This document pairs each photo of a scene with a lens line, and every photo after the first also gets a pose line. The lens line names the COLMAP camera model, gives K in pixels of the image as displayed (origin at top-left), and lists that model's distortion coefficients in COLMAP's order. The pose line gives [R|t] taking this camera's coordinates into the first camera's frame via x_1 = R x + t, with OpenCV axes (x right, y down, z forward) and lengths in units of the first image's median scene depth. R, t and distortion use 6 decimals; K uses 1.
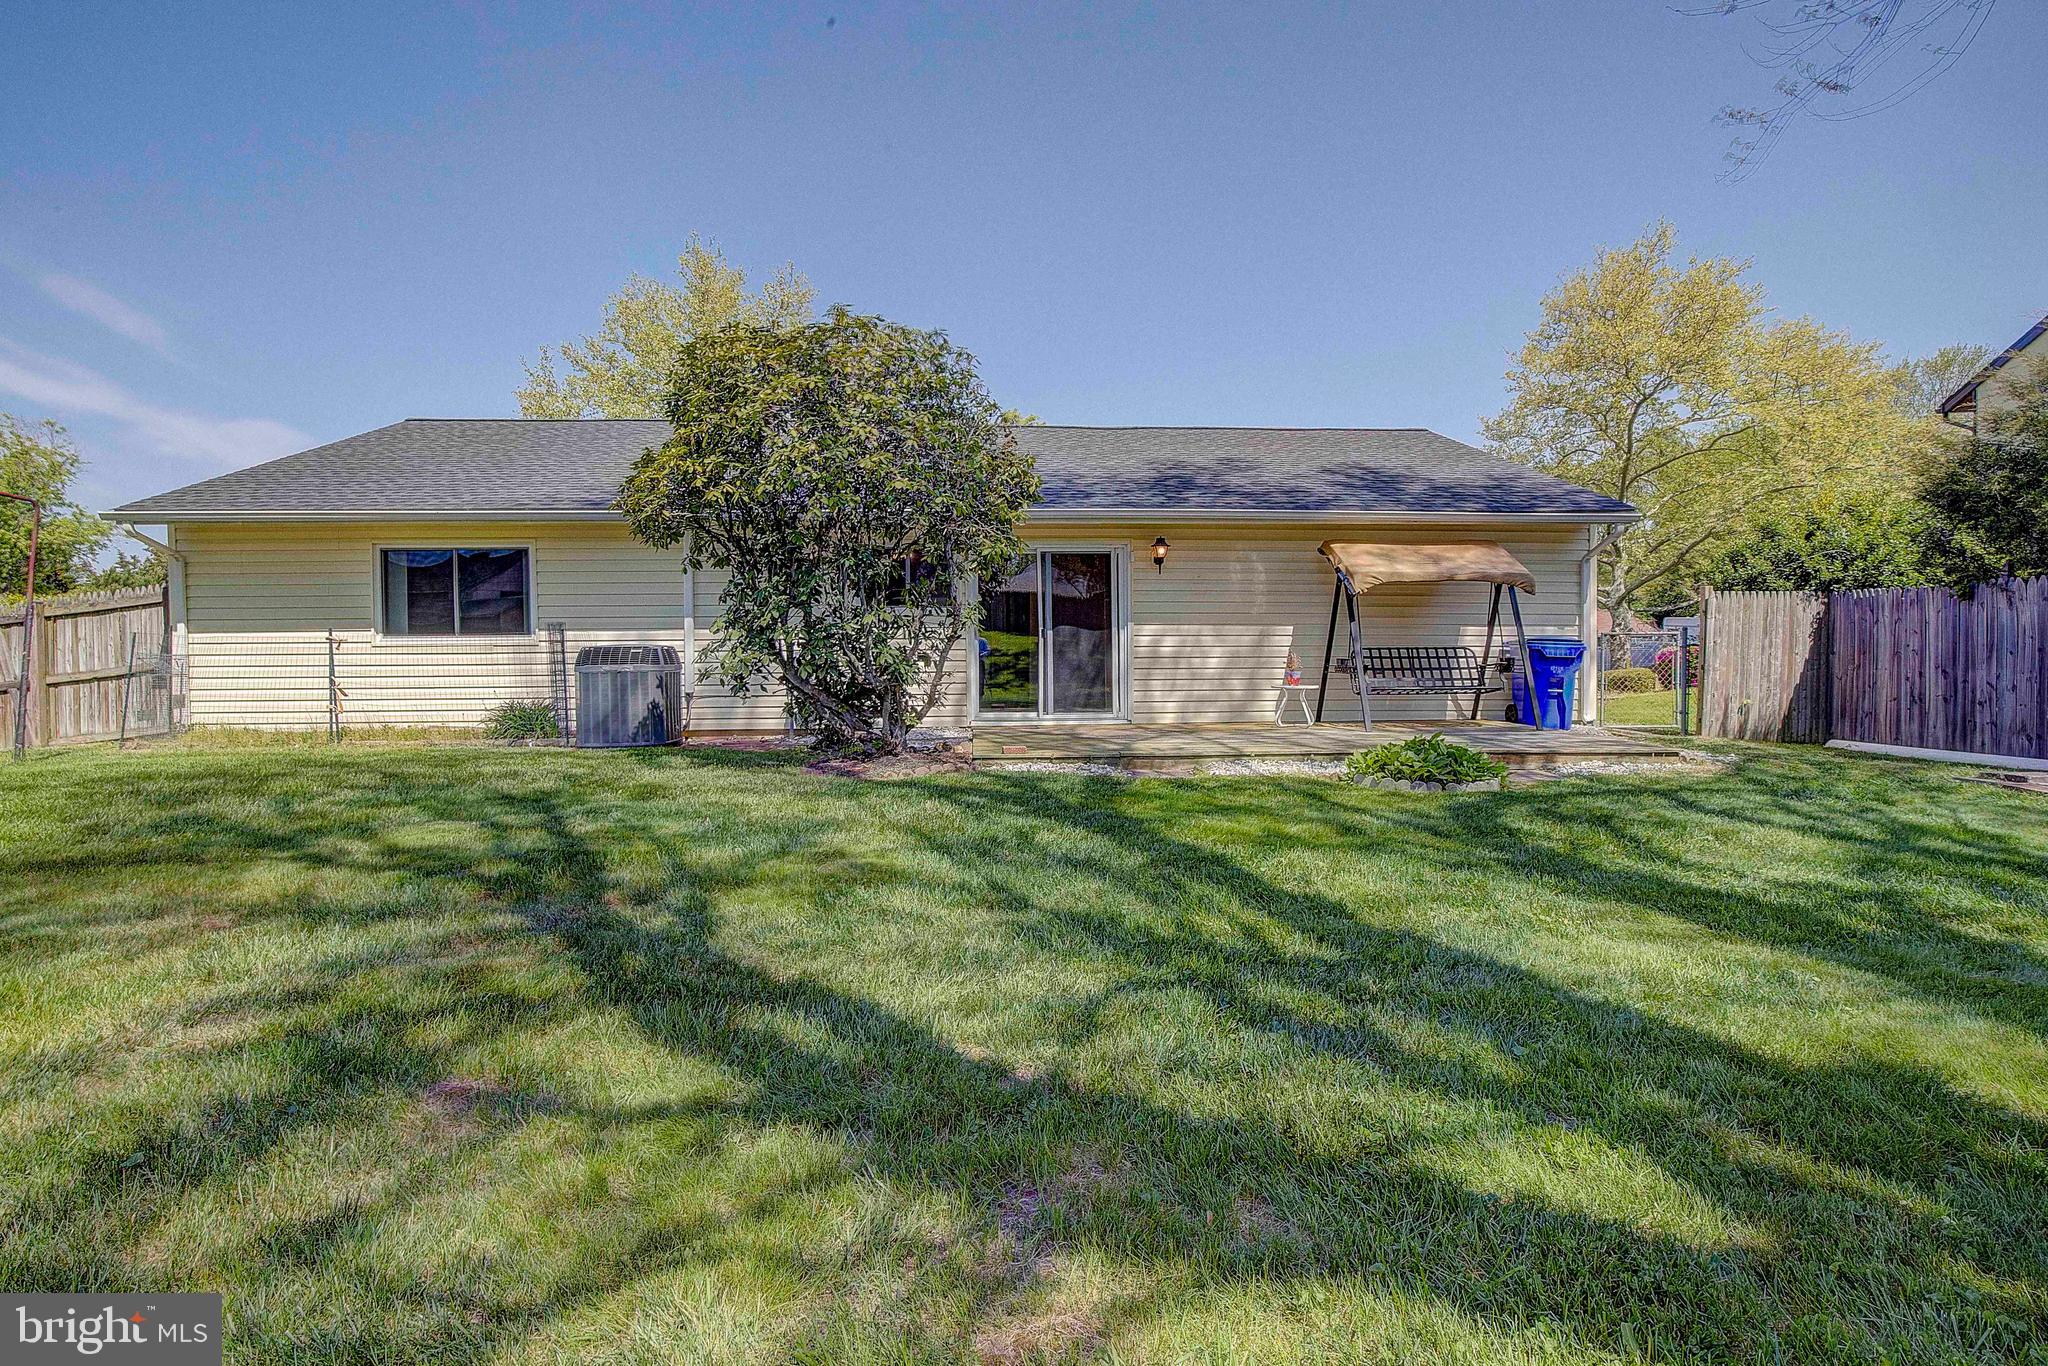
lens RADIAL K [[918.7, 0, 1024.0], [0, 918.7, 683.0], [0, 0, 1]] dist [-0.000322, -0.000109]
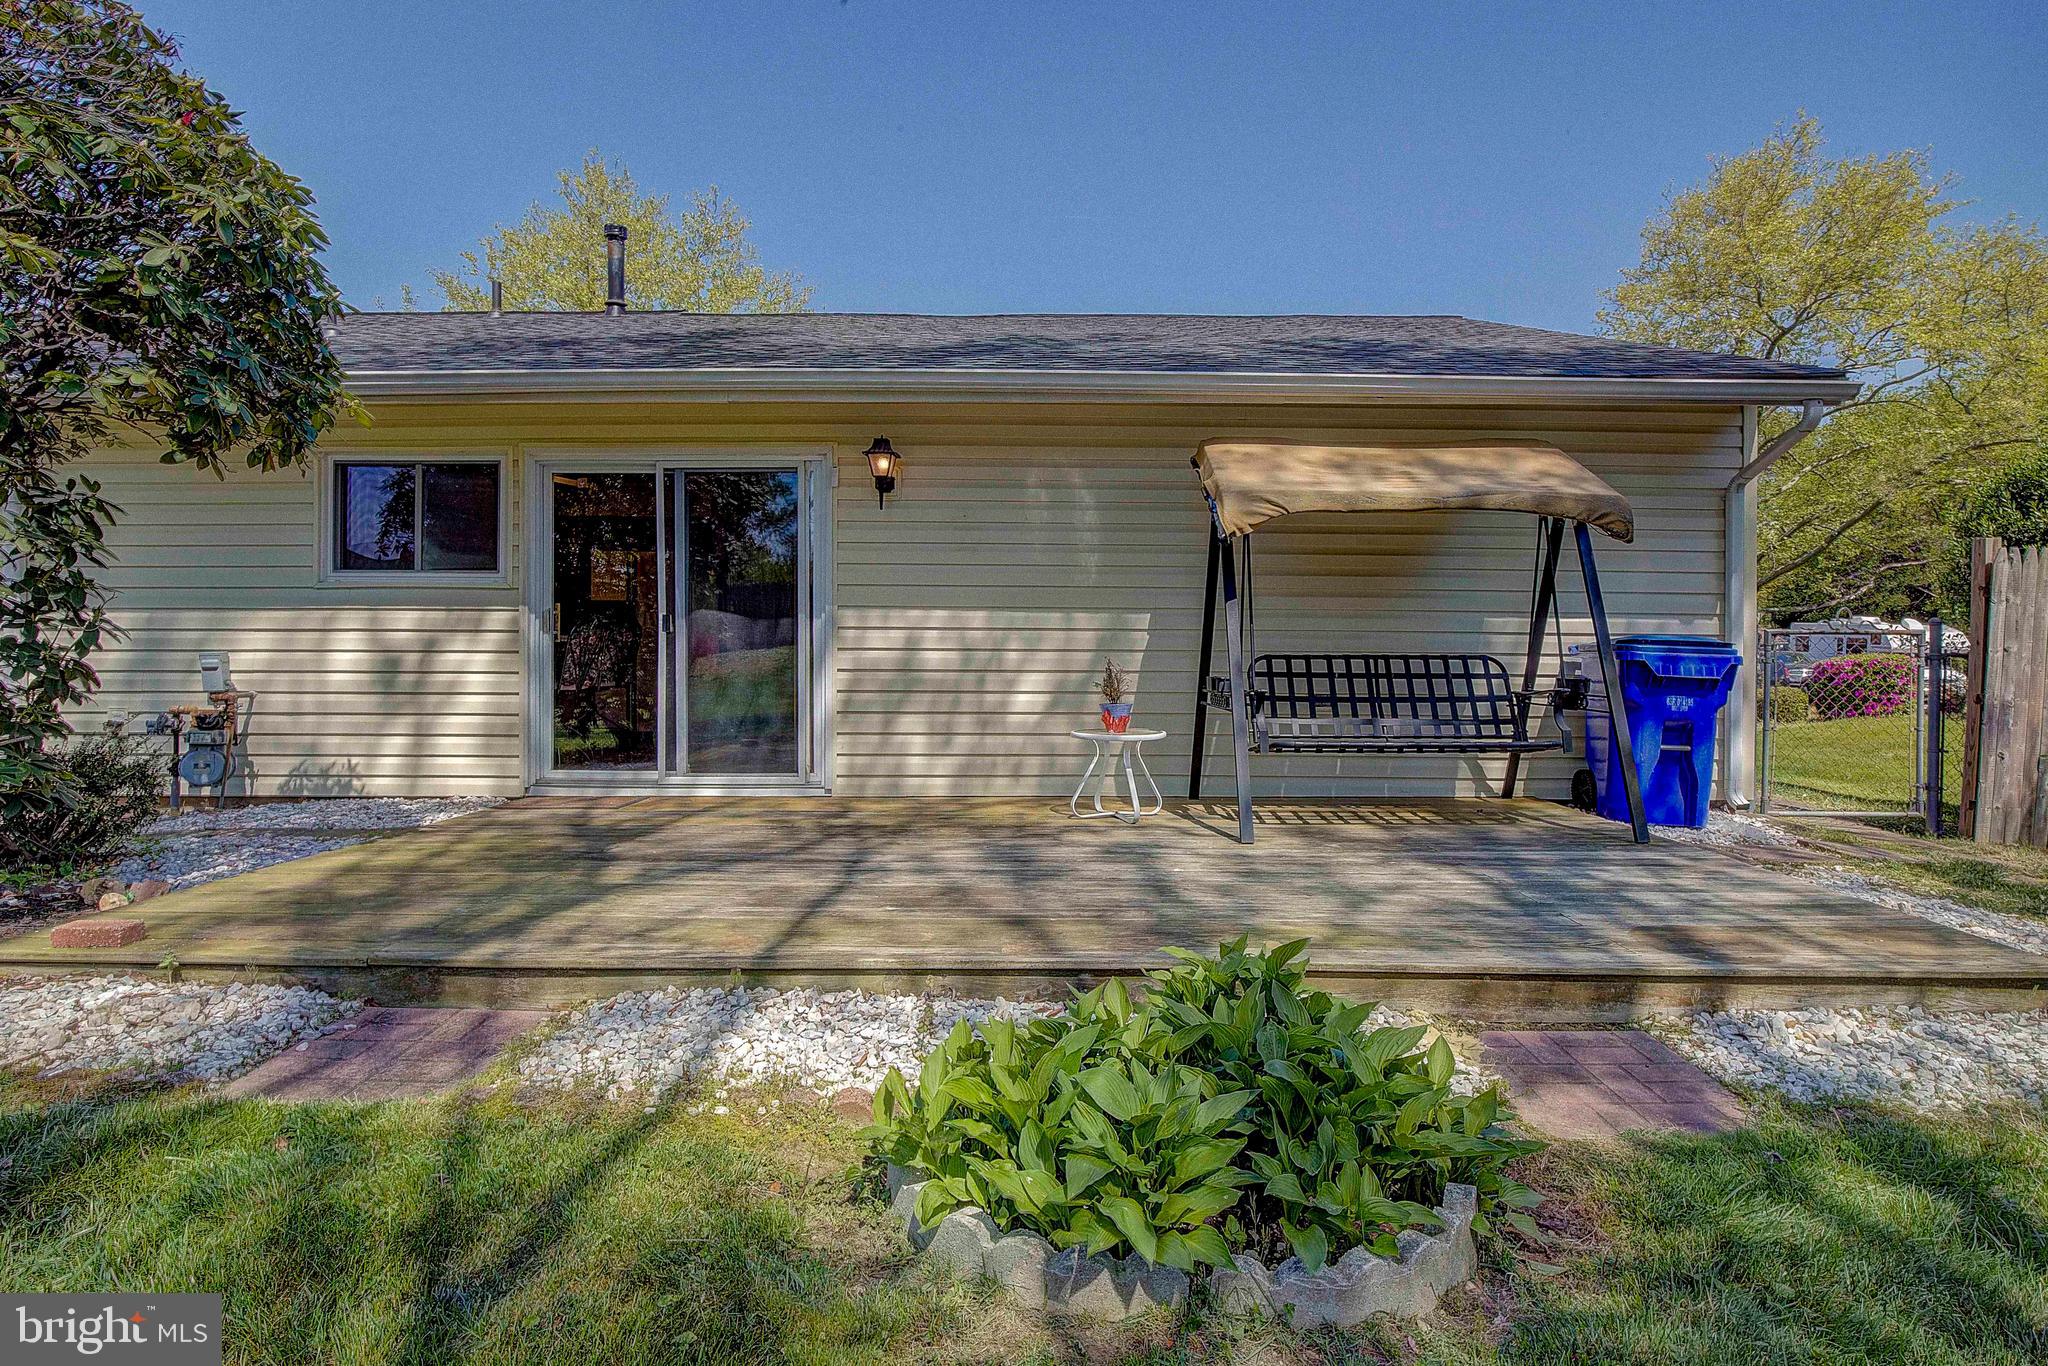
lens RADIAL K [[955.4, 0, 1029.3], [0, 955.4, 665.1], [0, 0, 1]] dist [-0.000634, 0.000019]
pose [[0.998221, 0.010534, -0.058682, 0.261317], [-0.011814, 0.999699, -0.021505, -0.019915], [0.058438, 0.022160, 0.998045, 0.465628]]
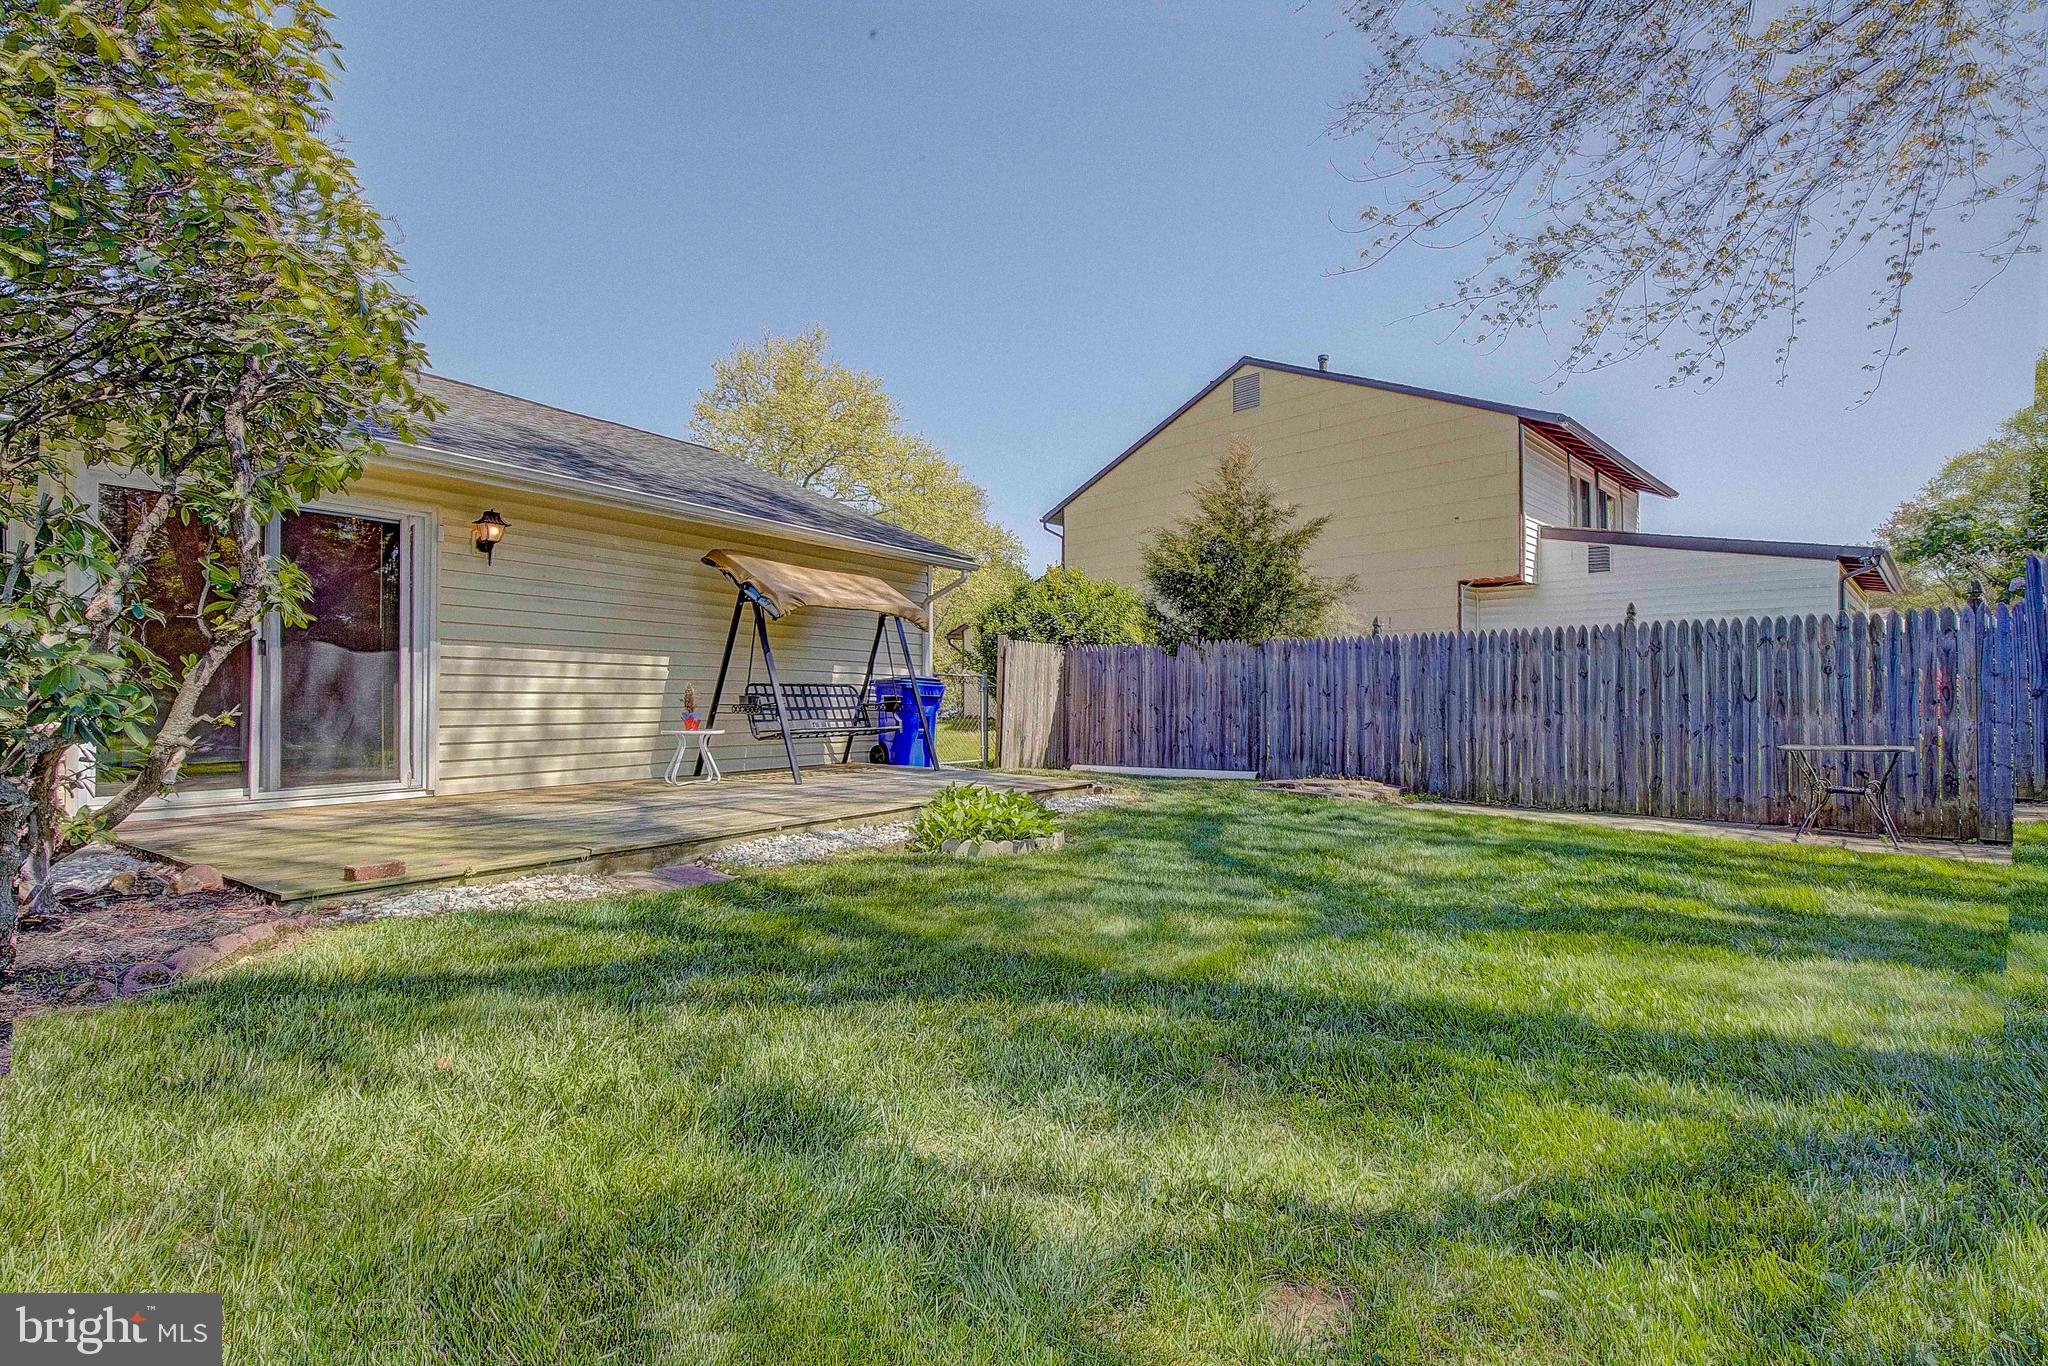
lens RADIAL K [[921.1, 0, 1027.9], [0, 921.1, 696.7], [0, 0, 1]] dist [-0.000872, -0.000126]
pose [[0.616014, 0.008570, 0.787688, -0.133523], [0.021158, 0.999400, -0.027420, 0.001978], [-0.787451, 0.033557, 0.615463, 0.288894]]
